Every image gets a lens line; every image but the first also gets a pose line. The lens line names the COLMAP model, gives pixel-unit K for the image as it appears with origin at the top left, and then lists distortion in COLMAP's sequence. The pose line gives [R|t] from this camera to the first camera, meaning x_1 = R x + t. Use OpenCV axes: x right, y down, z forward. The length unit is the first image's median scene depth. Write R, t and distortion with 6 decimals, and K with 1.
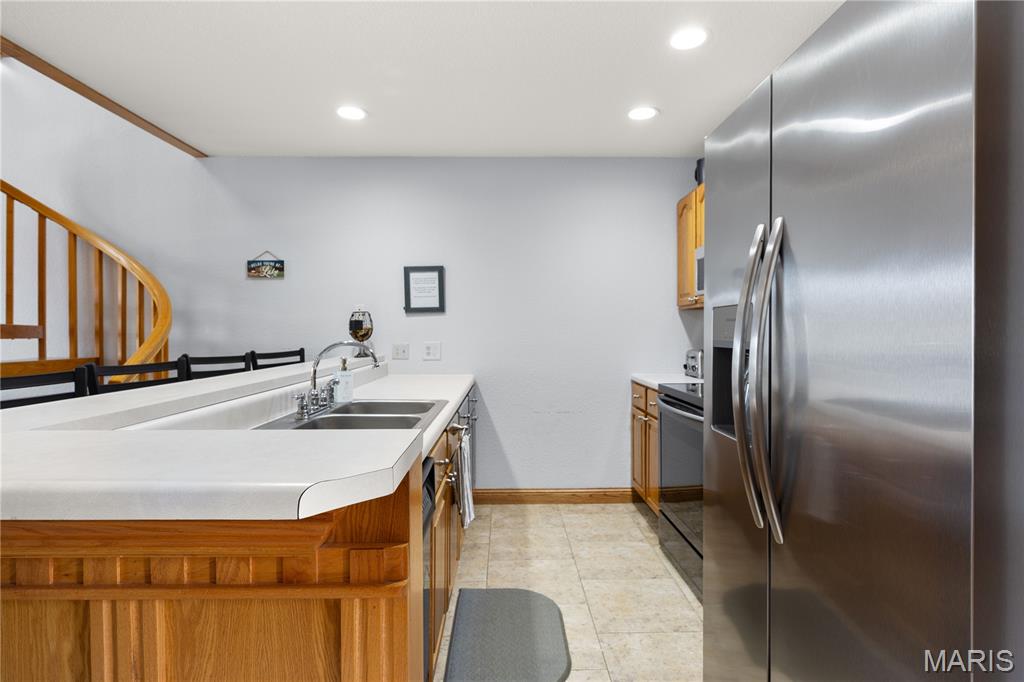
lens RADIAL K [[535.7, 0, 509.8], [0, 535.7, 330.8], [0, 0, 1]] dist [-0.008080, -0.001057]
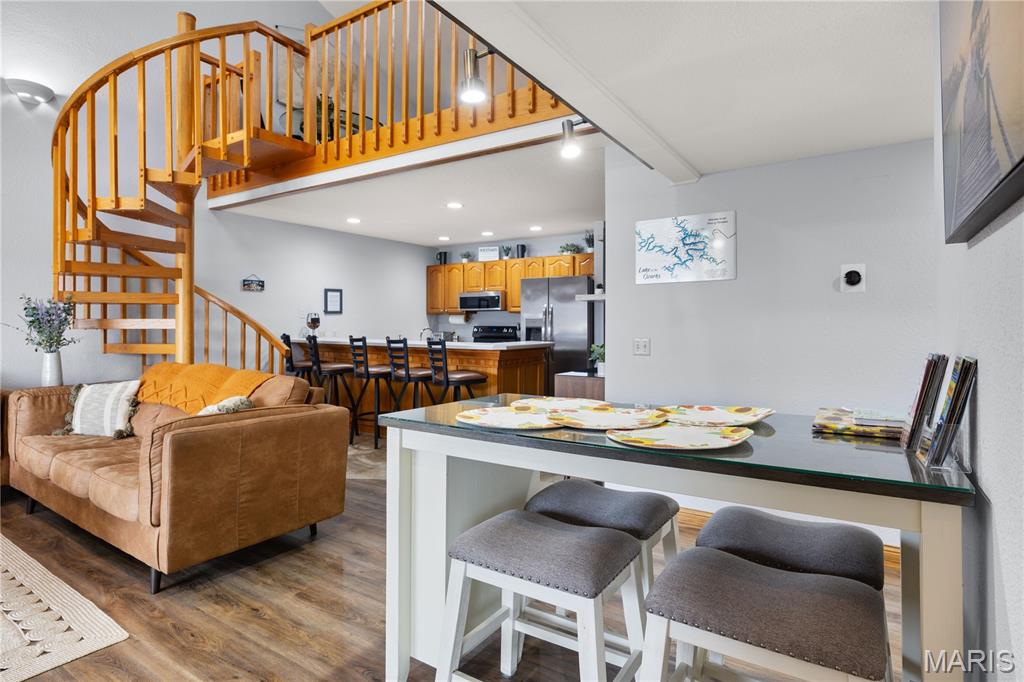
lens RADIAL K [[535.7, 0, 509.8], [0, 535.7, 330.8], [0, 0, 1]] dist [-0.008080, -0.001057]
pose [[0.557127, -0.010513, 0.830361, -1.365309], [-0.001391, 0.999907, 0.013593, -0.001156], [-0.830426, -0.008728, 0.557060, -0.545085]]
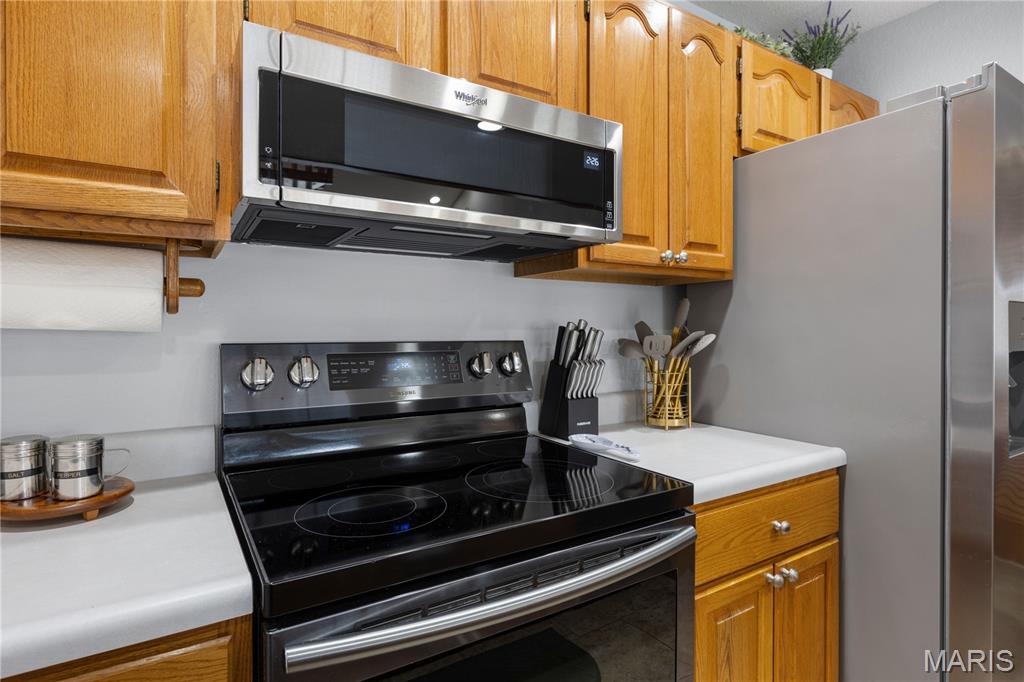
lens RADIAL K [[535.7, 0, 509.8], [0, 535.7, 330.8], [0, 0, 1]] dist [-0.008080, -0.001057]
pose [[-0.525472, -0.006958, 0.850783, 0.044167], [-0.001764, 0.999973, 0.007088, -0.001487], [-0.850809, 0.002224, -0.525470, 0.825350]]
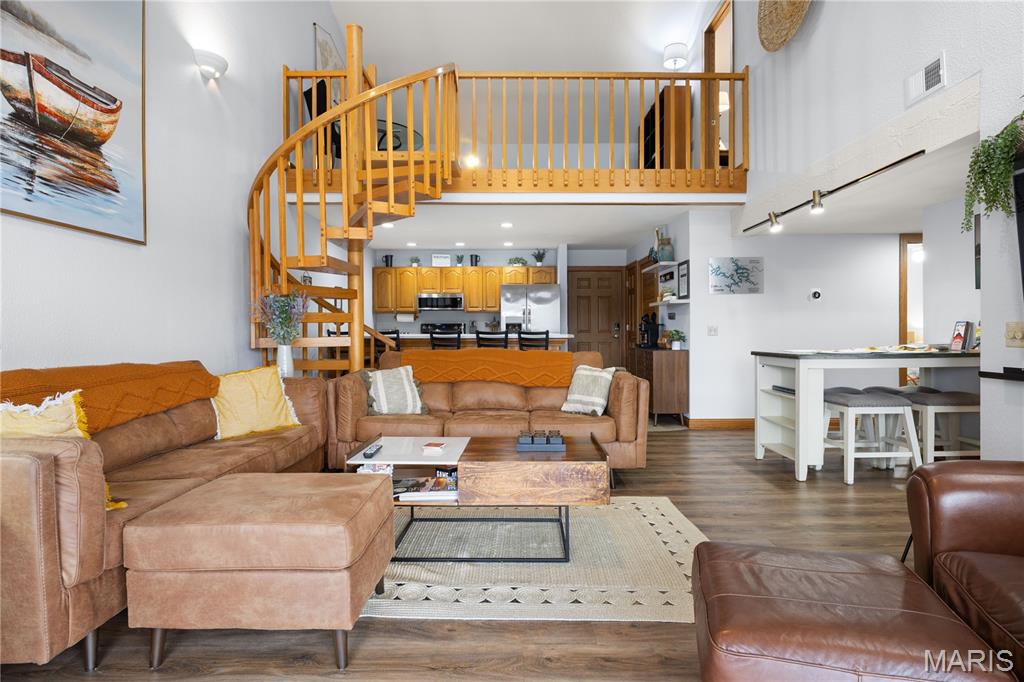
lens RADIAL K [[535.7, 0, 509.8], [0, 535.7, 330.8], [0, 0, 1]] dist [-0.008080, -0.001057]
pose [[0.011297, -0.007171, 0.999910, -2.068050], [0.003919, 0.999967, 0.007127, 0.025038], [-0.999929, 0.003838, 0.011325, 0.369934]]
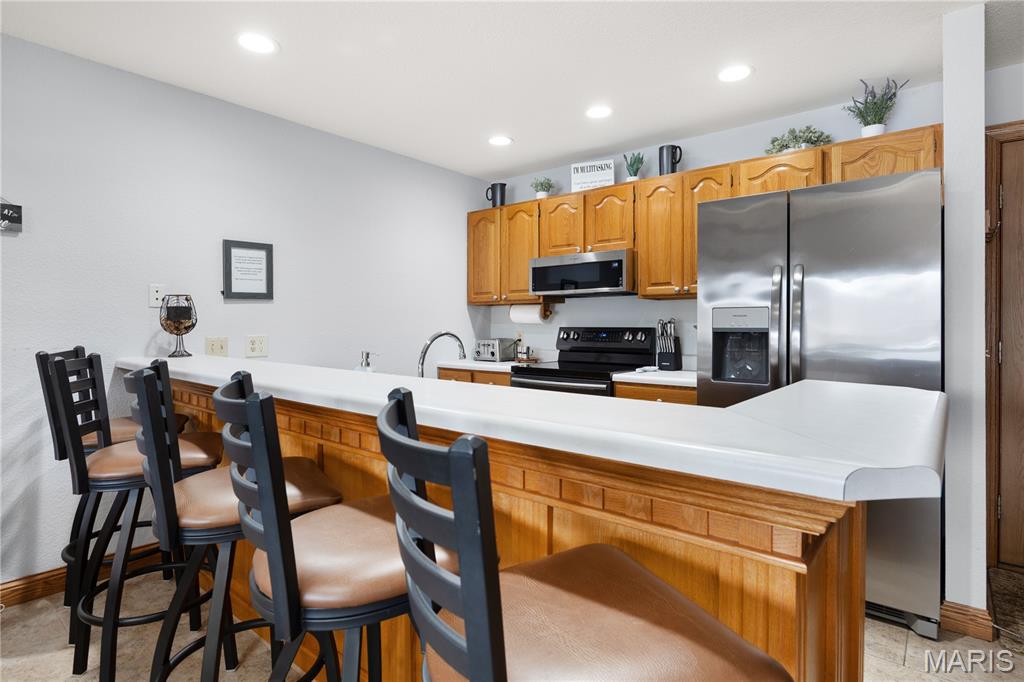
lens RADIAL K [[535.7, 0, 509.8], [0, 535.7, 330.8], [0, 0, 1]] dist [-0.008080, -0.001057]
pose [[0.644235, -0.007738, 0.764789, -0.527787], [-0.001897, 0.999930, 0.011715, 0.004178], [-0.764825, -0.008998, 0.644175, 0.171748]]
